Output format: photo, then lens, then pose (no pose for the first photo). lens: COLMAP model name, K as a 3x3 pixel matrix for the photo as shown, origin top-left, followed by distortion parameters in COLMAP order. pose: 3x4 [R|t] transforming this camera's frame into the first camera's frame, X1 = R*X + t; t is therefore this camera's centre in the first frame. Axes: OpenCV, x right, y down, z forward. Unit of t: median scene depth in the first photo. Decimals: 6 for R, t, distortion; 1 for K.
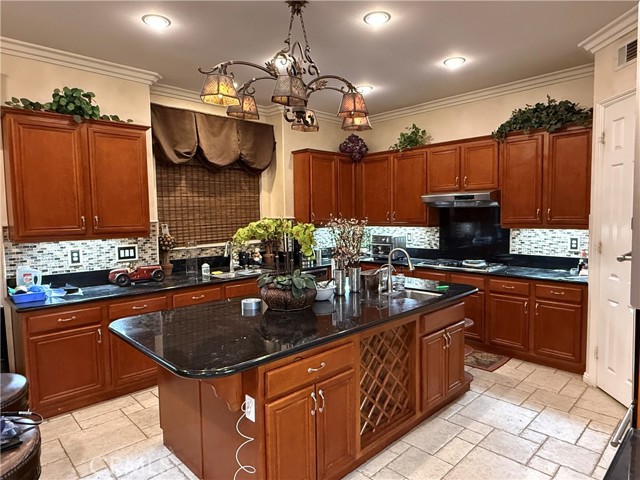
lens RADIAL K [[400.9, 0, 316.9], [0, 400.9, 240.1], [0, 0, 1]] dist [-0.000698, -0.000091]
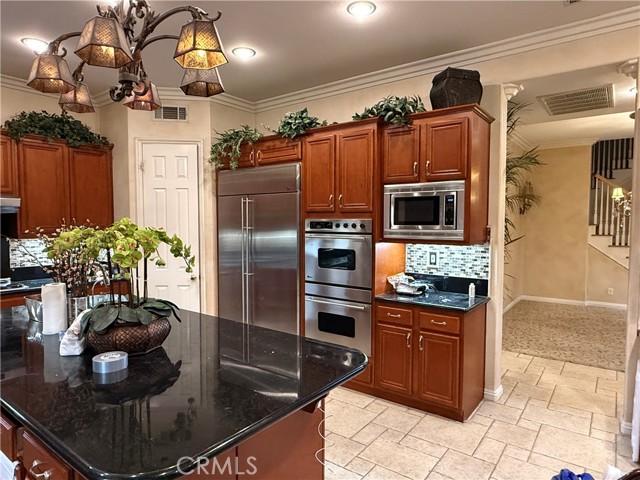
lens RADIAL K [[400.9, 0, 316.9], [0, 400.9, 240.1], [0, 0, 1]] dist [-0.000698, -0.000091]
pose [[-0.170254, -0.027991, 0.985003, -0.549158], [0.065242, 0.997083, 0.039611, -0.020003], [-0.983238, 0.071008, -0.167931, 0.526713]]
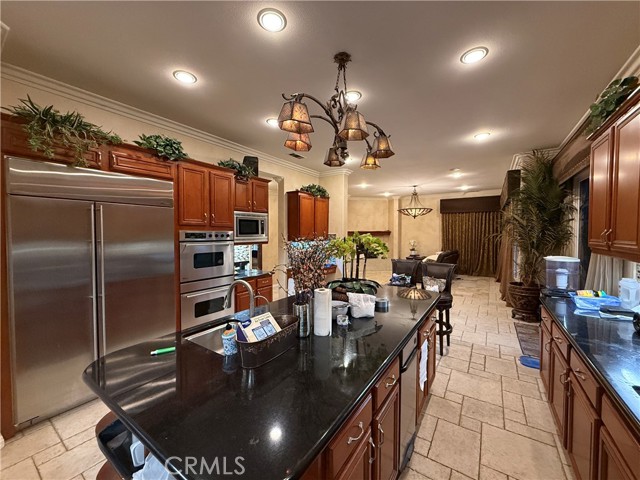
lens RADIAL K [[258.9, 0, 320.0], [0, 258.9, 240.0], [0, 0, 1]] dist [-0.000847, 0.000089]
pose [[-0.973770, 0.025818, -0.226067, 0.139855], [0.004420, 0.995500, 0.094654, -0.073233], [0.227494, 0.091172, -0.969502, 1.163218]]
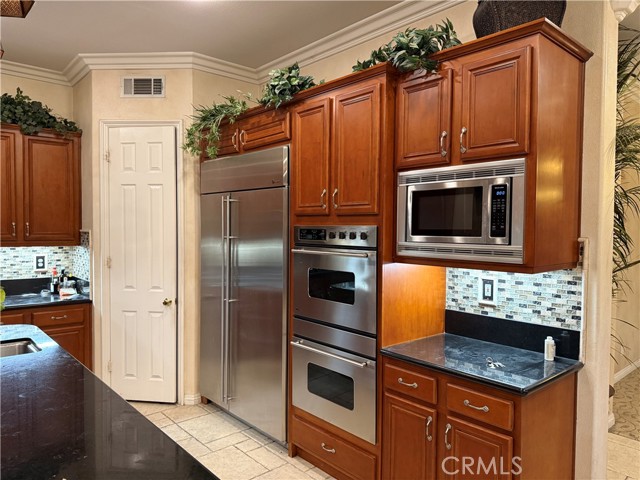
lens RADIAL K [[452.9, 0, 319.4], [0, 452.9, 242.5], [0, 0, 1]] dist [0.047052, -0.058700]
pose [[0.027138, -0.013458, 0.999541, -0.352915], [0.055815, 0.998370, 0.011927, -0.012724], [-0.998072, 0.055466, 0.027845, 0.339017]]
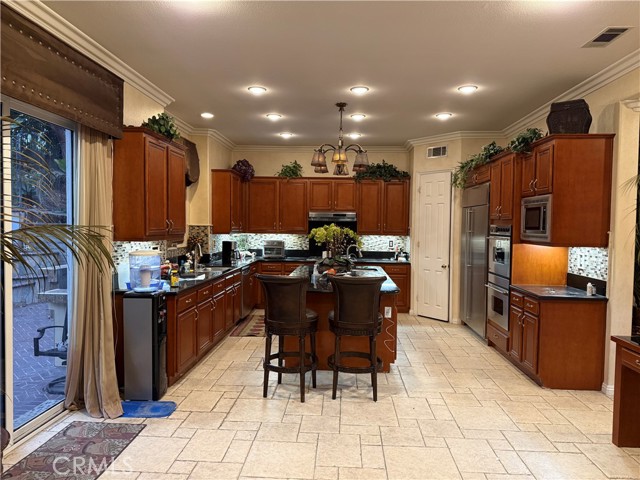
lens RADIAL K [[452.9, 0, 319.4], [0, 452.9, 242.5], [0, 0, 1]] dist [0.047052, -0.058700]
pose [[0.723530, 0.000204, 0.690293, -0.965420], [0.019109, 0.999611, -0.020325, 0.037672], [-0.690029, 0.027897, 0.723244, -0.238514]]
